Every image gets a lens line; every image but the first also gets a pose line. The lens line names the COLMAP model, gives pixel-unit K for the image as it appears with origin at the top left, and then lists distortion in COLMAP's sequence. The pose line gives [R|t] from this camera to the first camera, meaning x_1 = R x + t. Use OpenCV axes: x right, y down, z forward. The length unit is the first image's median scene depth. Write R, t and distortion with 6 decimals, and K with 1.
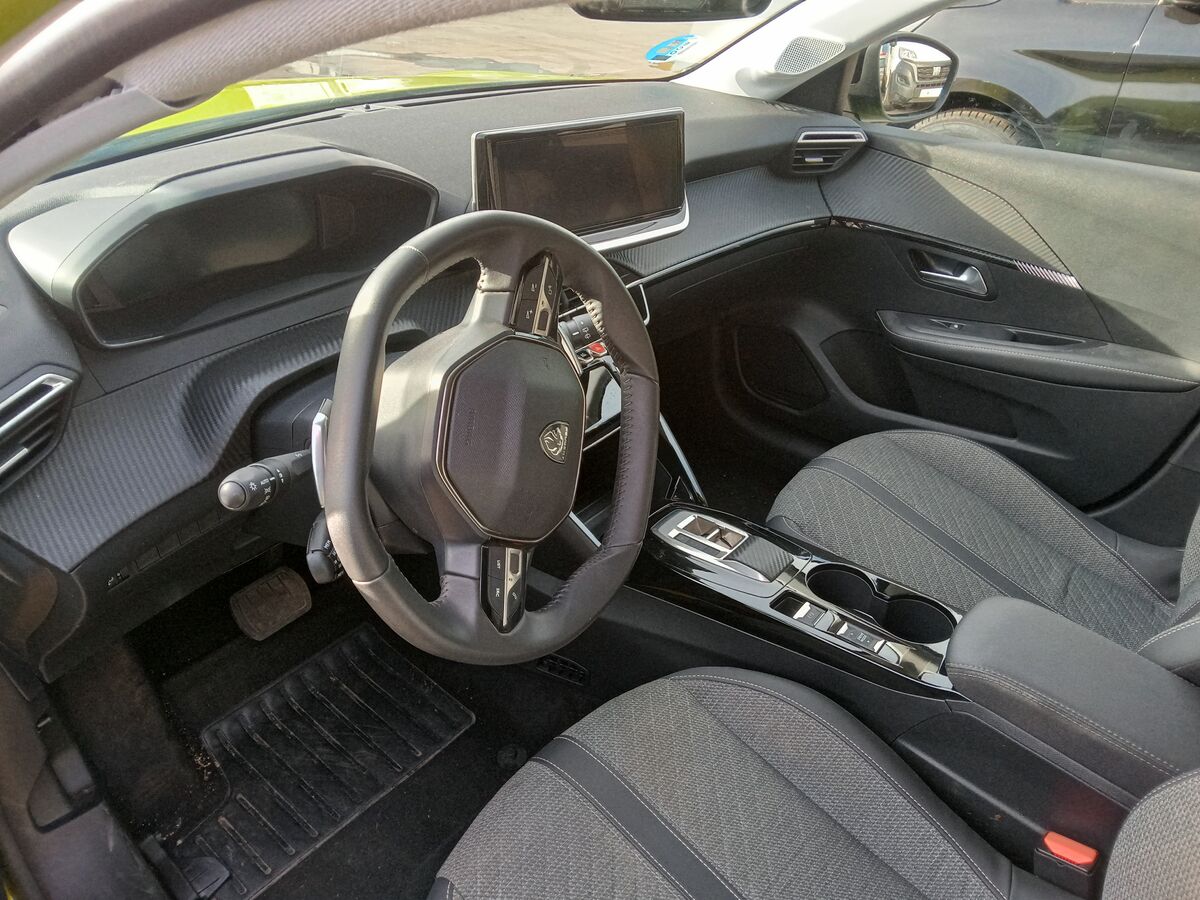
lens RADIAL K [[879.3, 0, 606.1], [0, 879.3, 448.3], [0, 0, 1]] dist [0.029261, -0.056386]
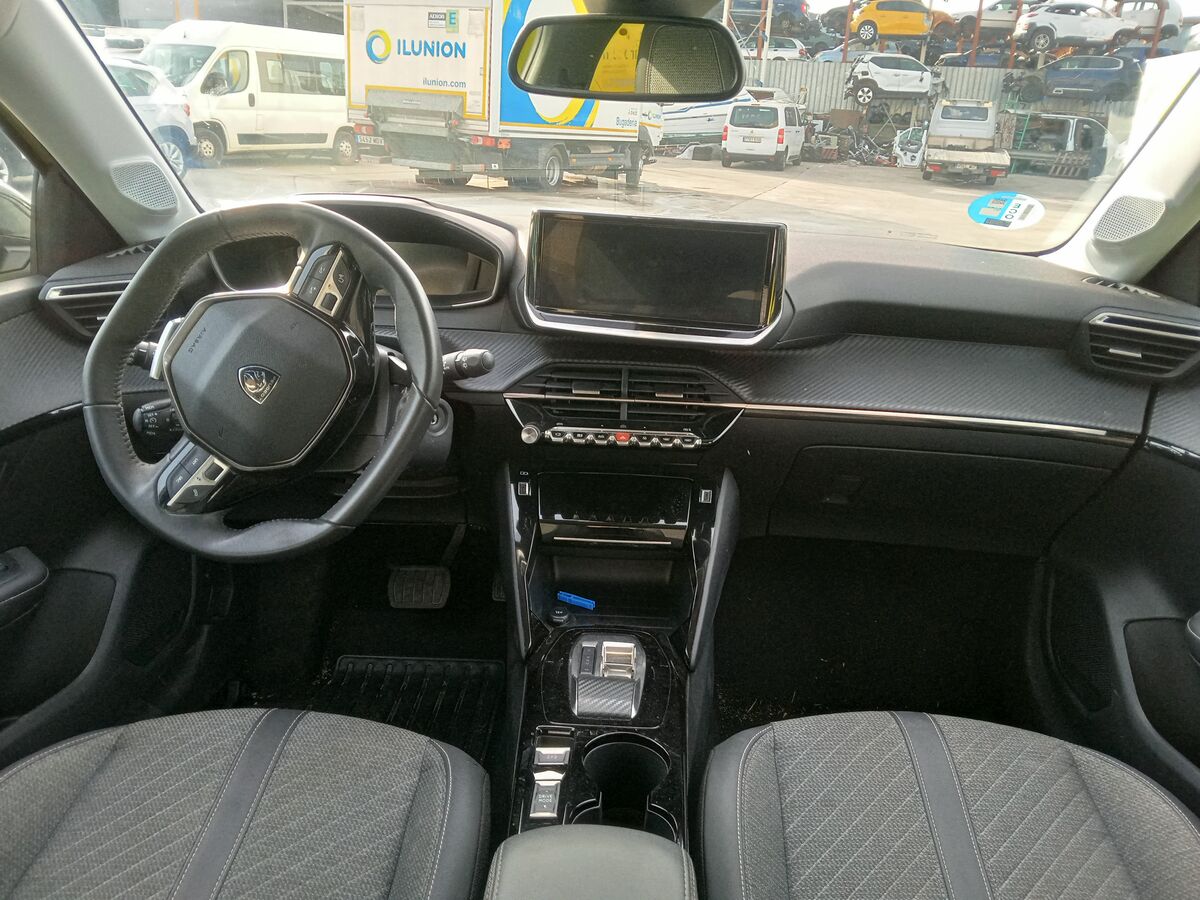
lens RADIAL K [[879.3, 0, 606.1], [0, 879.3, 448.3], [0, 0, 1]] dist [0.029261, -0.056386]
pose [[0.611346, 0.242555, -0.753275, 0.604668], [-0.429994, 0.900909, -0.058882, -0.031425], [0.664350, 0.359901, 0.655064, 0.296298]]
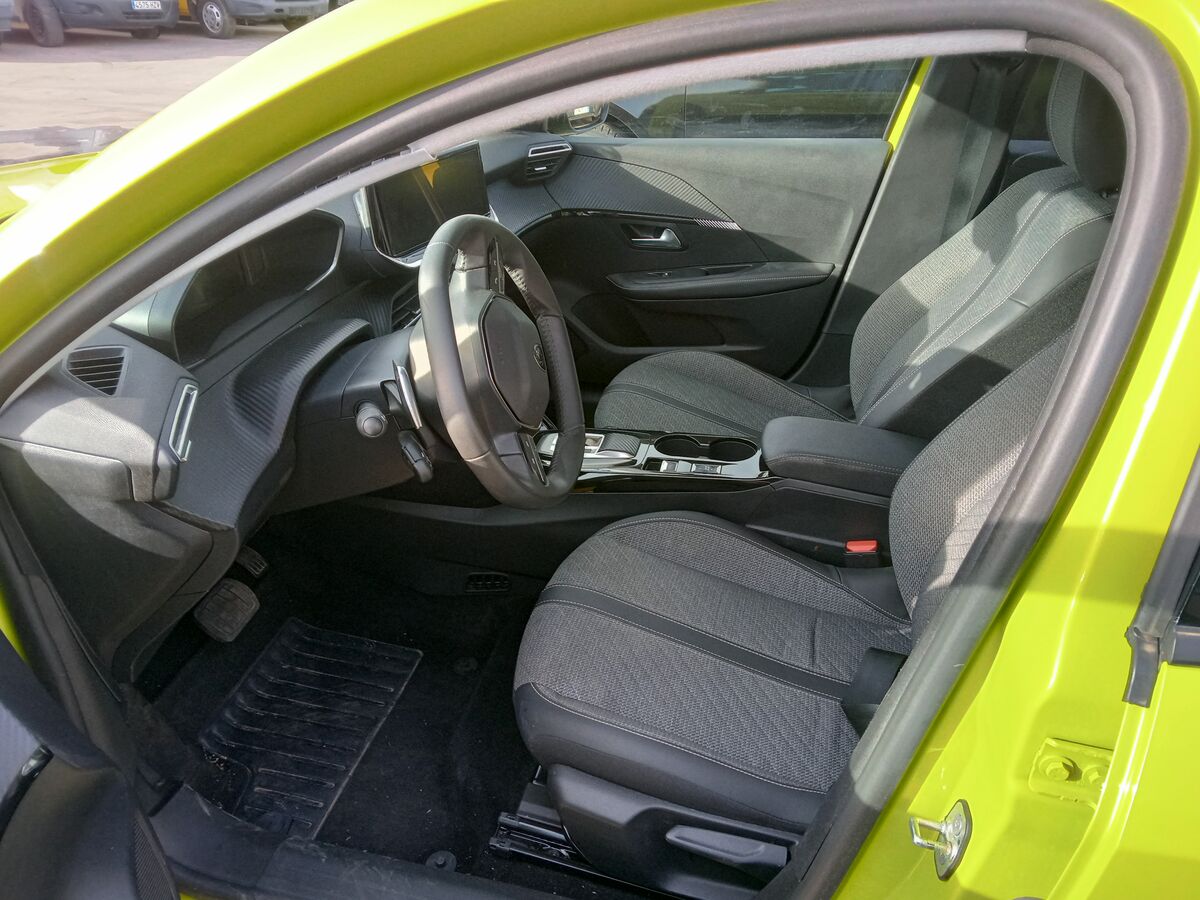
lens RADIAL K [[879.3, 0, 606.1], [0, 879.3, 448.3], [0, 0, 1]] dist [0.029261, -0.056386]
pose [[0.892892, -0.255043, 0.371075, -0.297887], [0.265371, 0.963850, 0.023920, 0.073590], [-0.363761, 0.077115, 0.928295, -0.236761]]
